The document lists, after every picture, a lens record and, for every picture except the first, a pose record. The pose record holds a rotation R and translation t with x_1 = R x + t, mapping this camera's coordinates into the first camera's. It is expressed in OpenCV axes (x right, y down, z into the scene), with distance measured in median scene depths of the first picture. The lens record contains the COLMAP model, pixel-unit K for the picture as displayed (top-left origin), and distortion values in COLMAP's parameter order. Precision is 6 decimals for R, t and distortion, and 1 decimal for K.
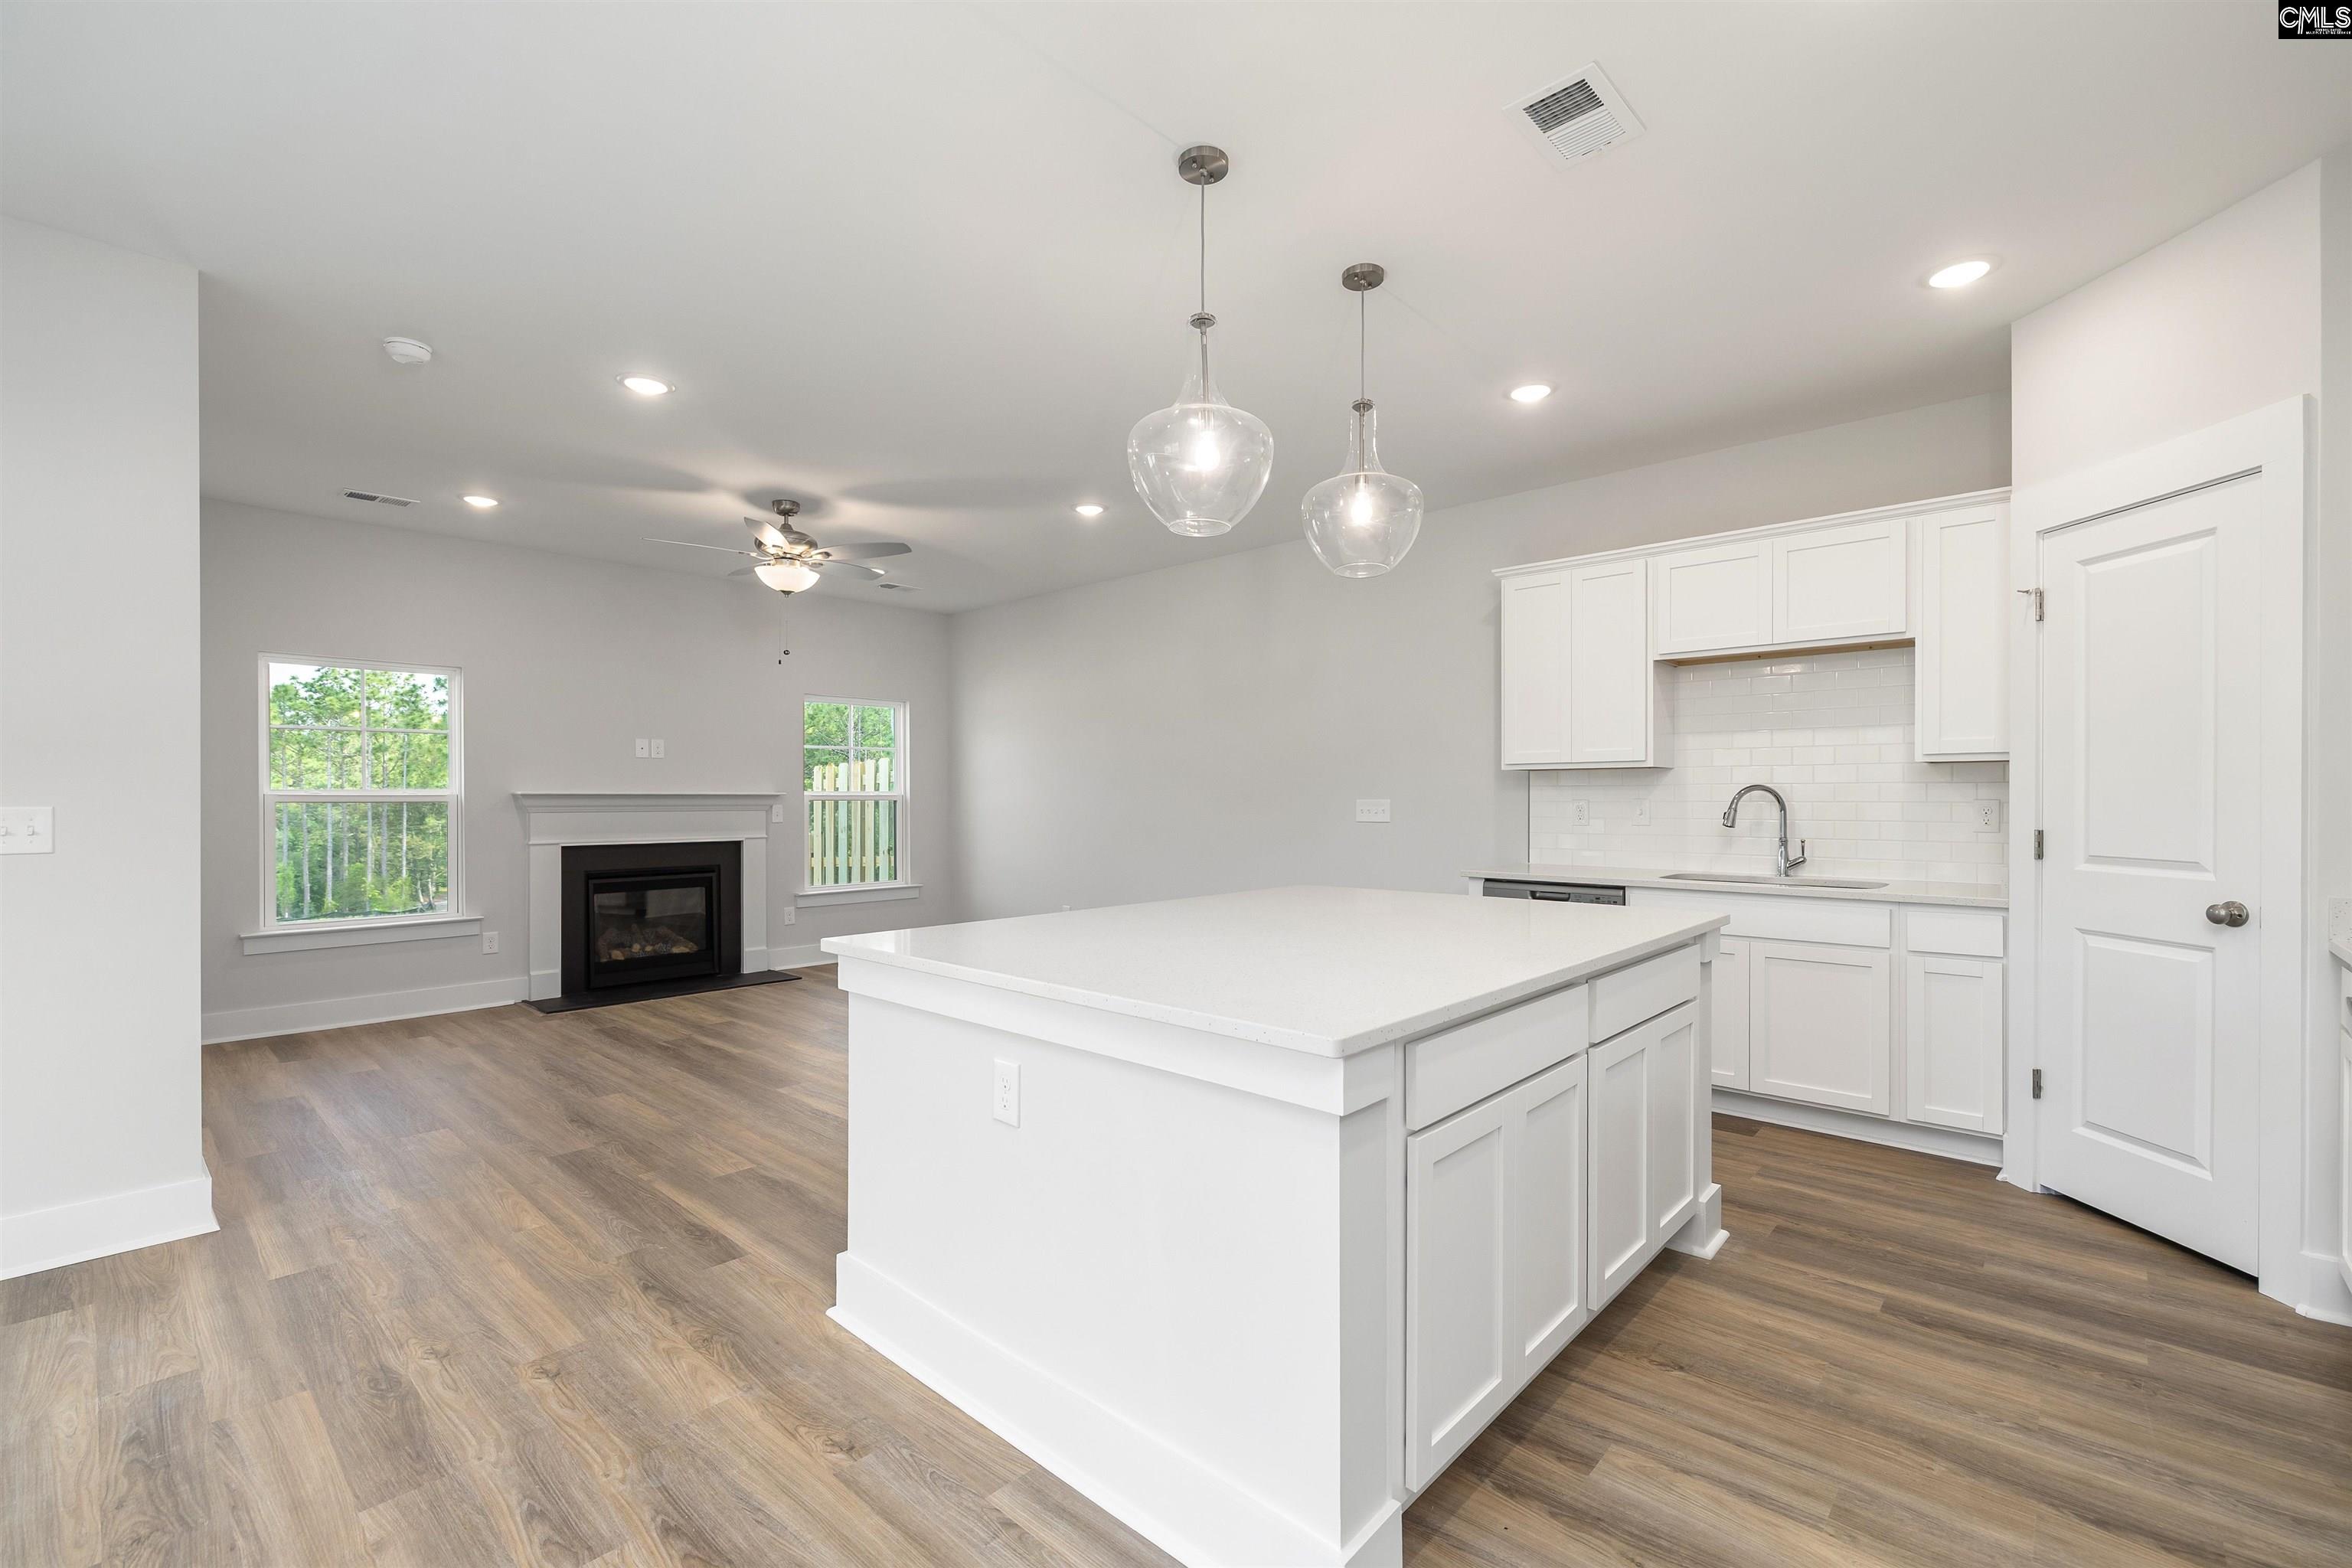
lens RADIAL K [[1003.5, 0, 1184.0], [0, 1003.5, 800.6], [0, 0, 1]] dist [0.001678, 0.000355]
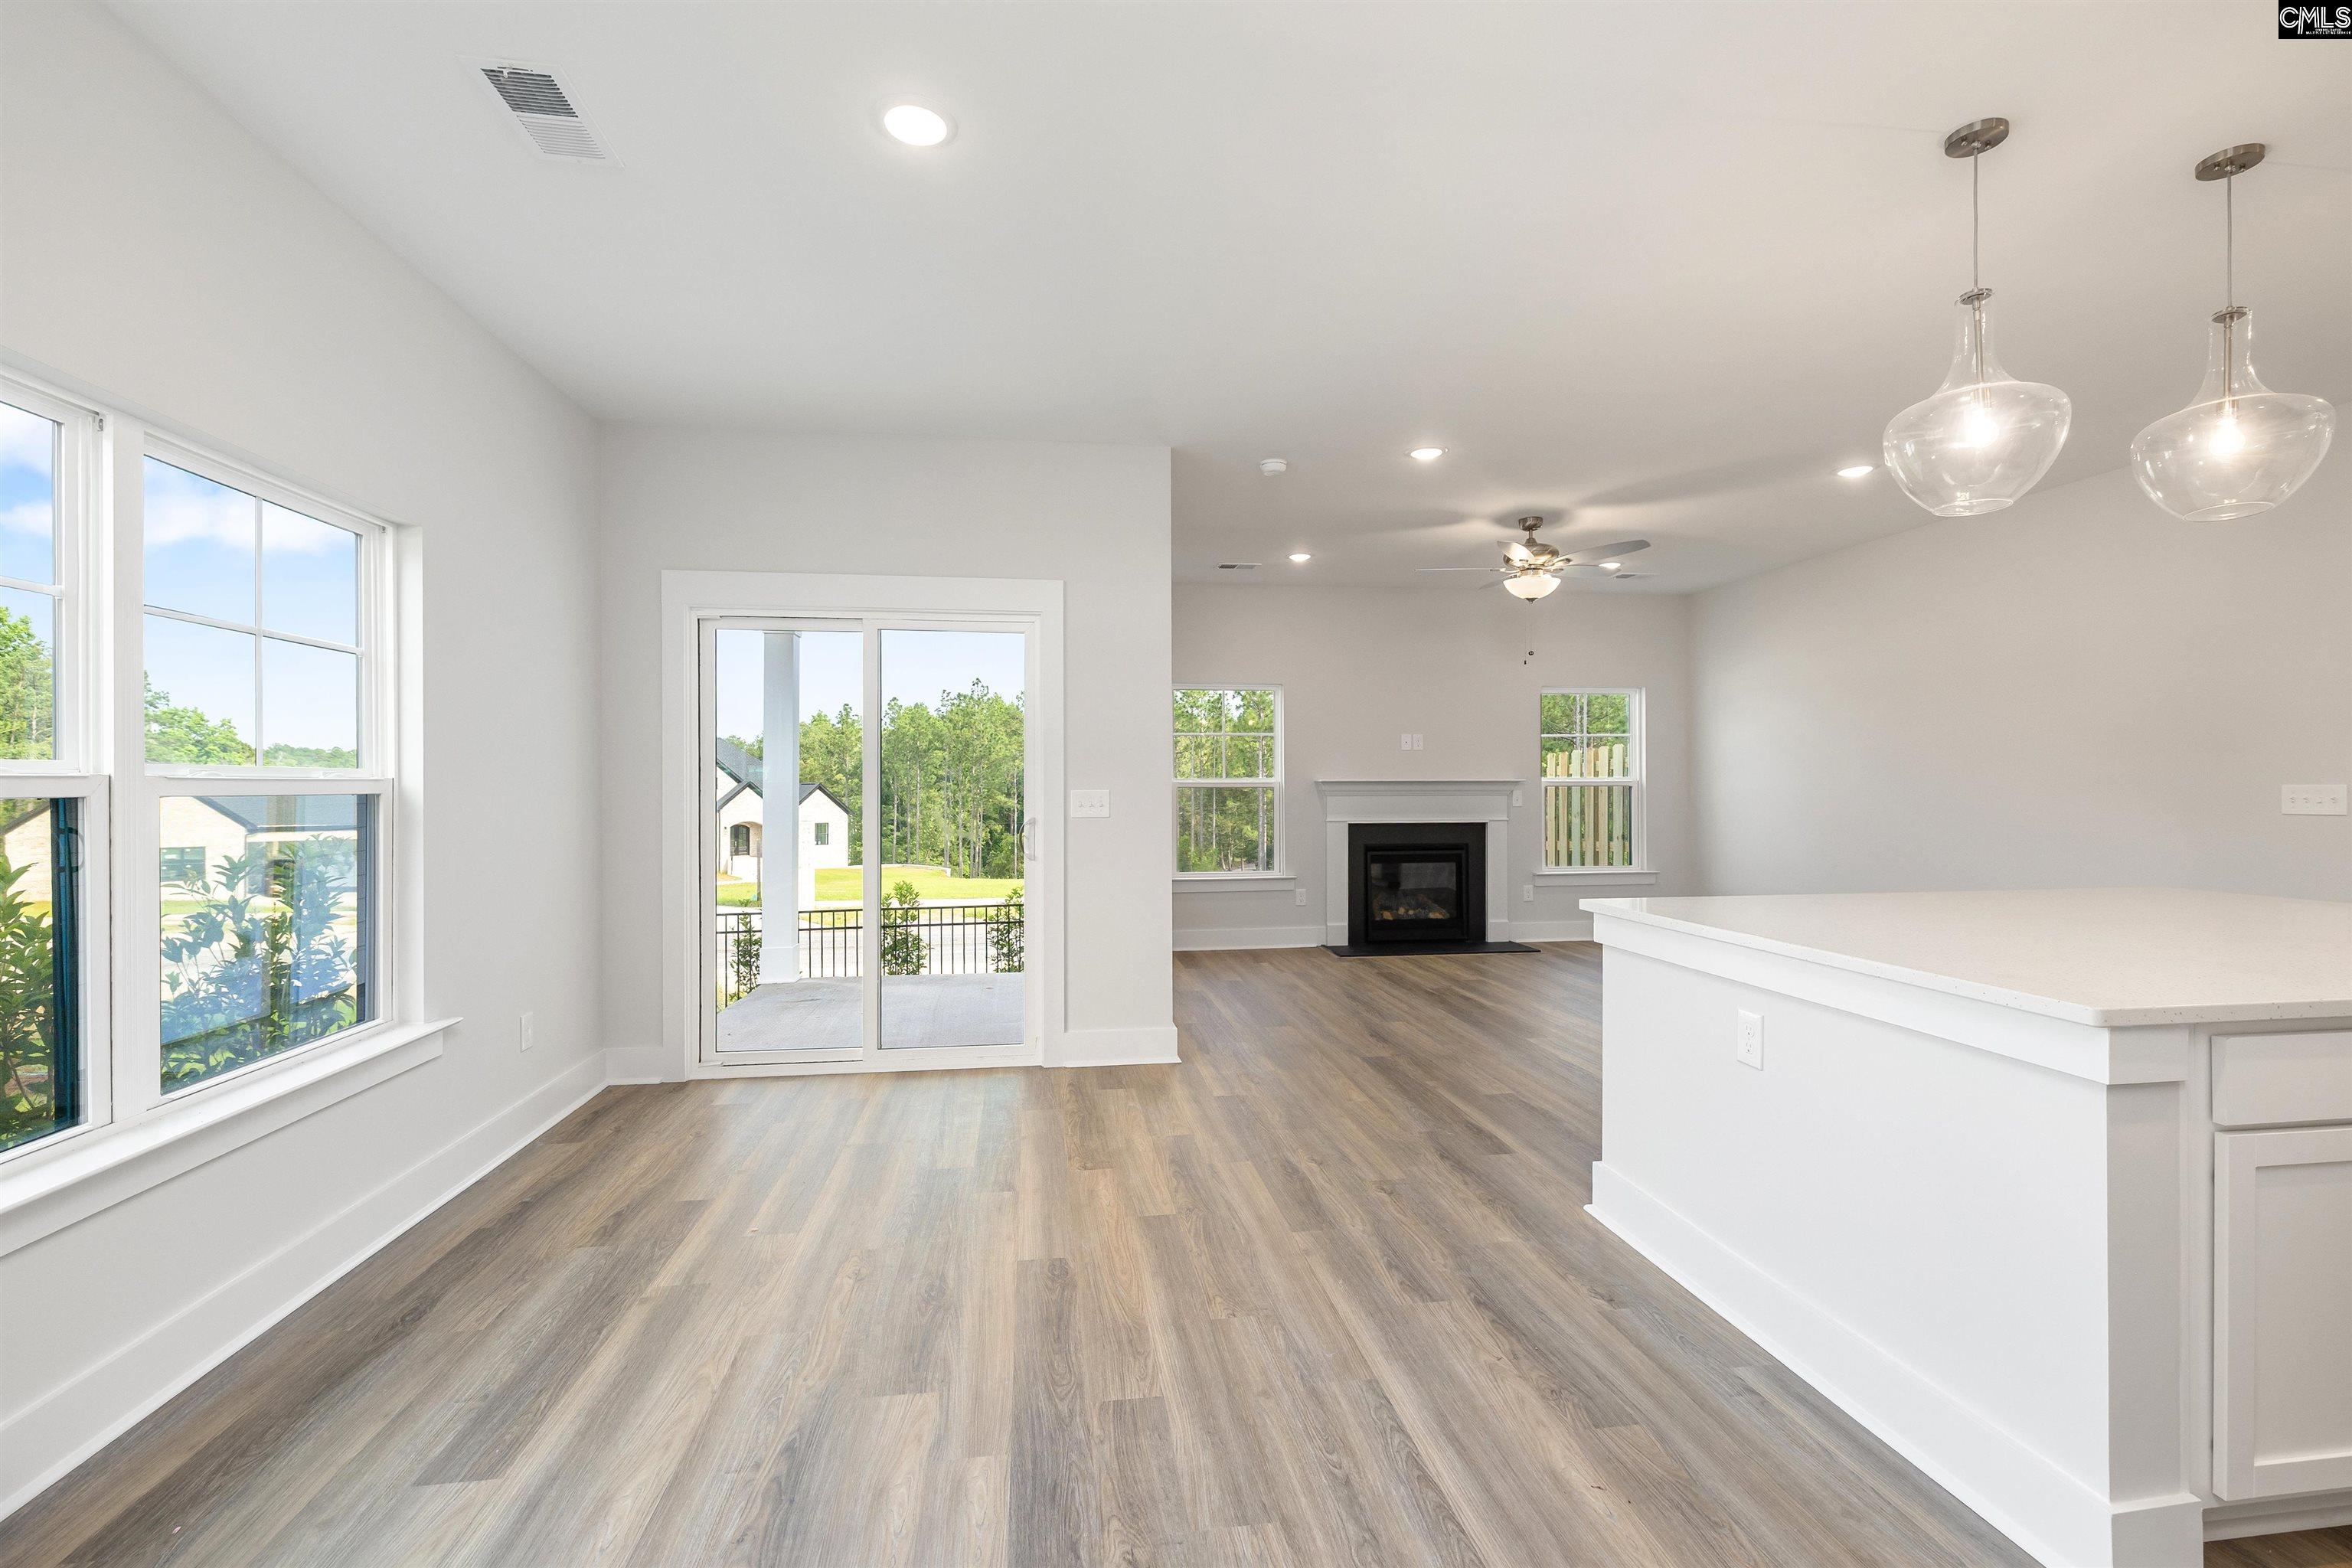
lens RADIAL K [[1022.6, 0, 1180.6], [0, 1022.6, 785.1], [0, 0, 1]] dist [0.000578, 0.000262]
pose [[0.772047, -0.001338, -0.635564, 0.037190], [0.000172, 0.999998, -0.001896, 0.001196], [0.635565, 0.001354, 0.772046, -0.183212]]
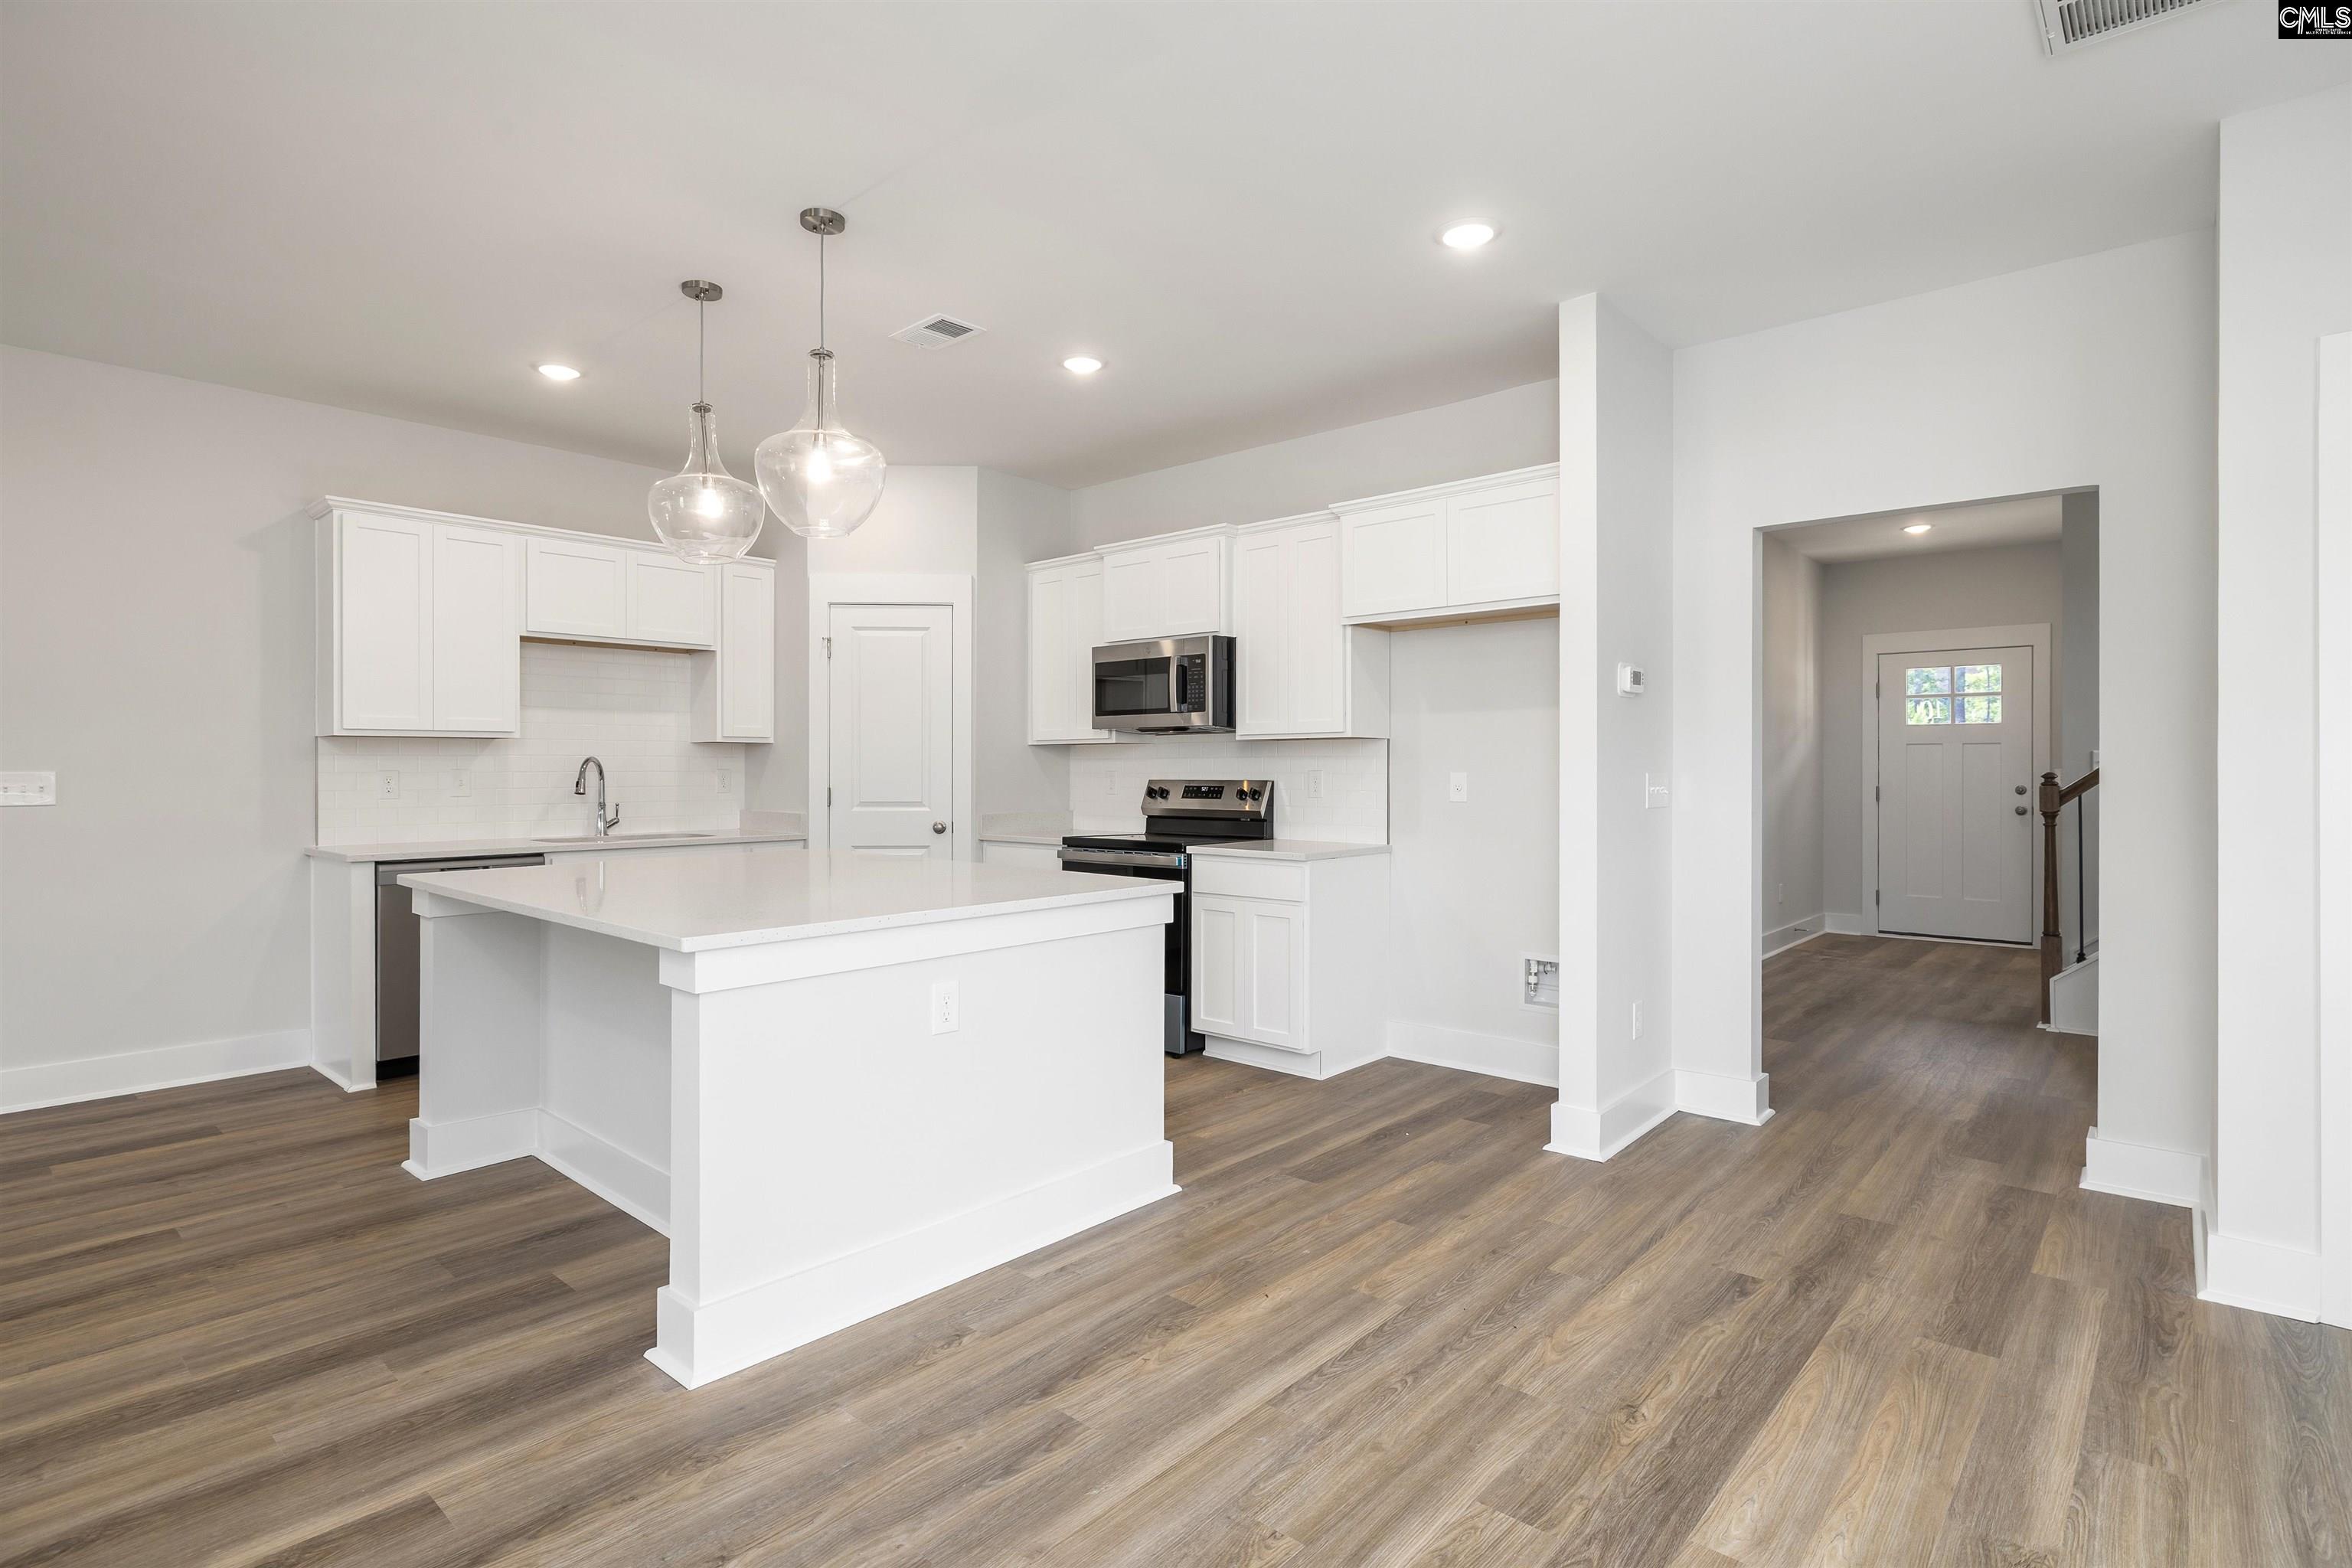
lens RADIAL K [[1161.7, 0, 1172.1], [0, 1161.7, 768.4], [0, 0, 1]] dist [-0.002163, 0.000203]
pose [[-0.010048, -0.000412, 0.999949, -0.911882], [0.003898, 0.999992, 0.000451, -0.000454], [-0.999942, 0.003903, -0.010046, 0.421904]]
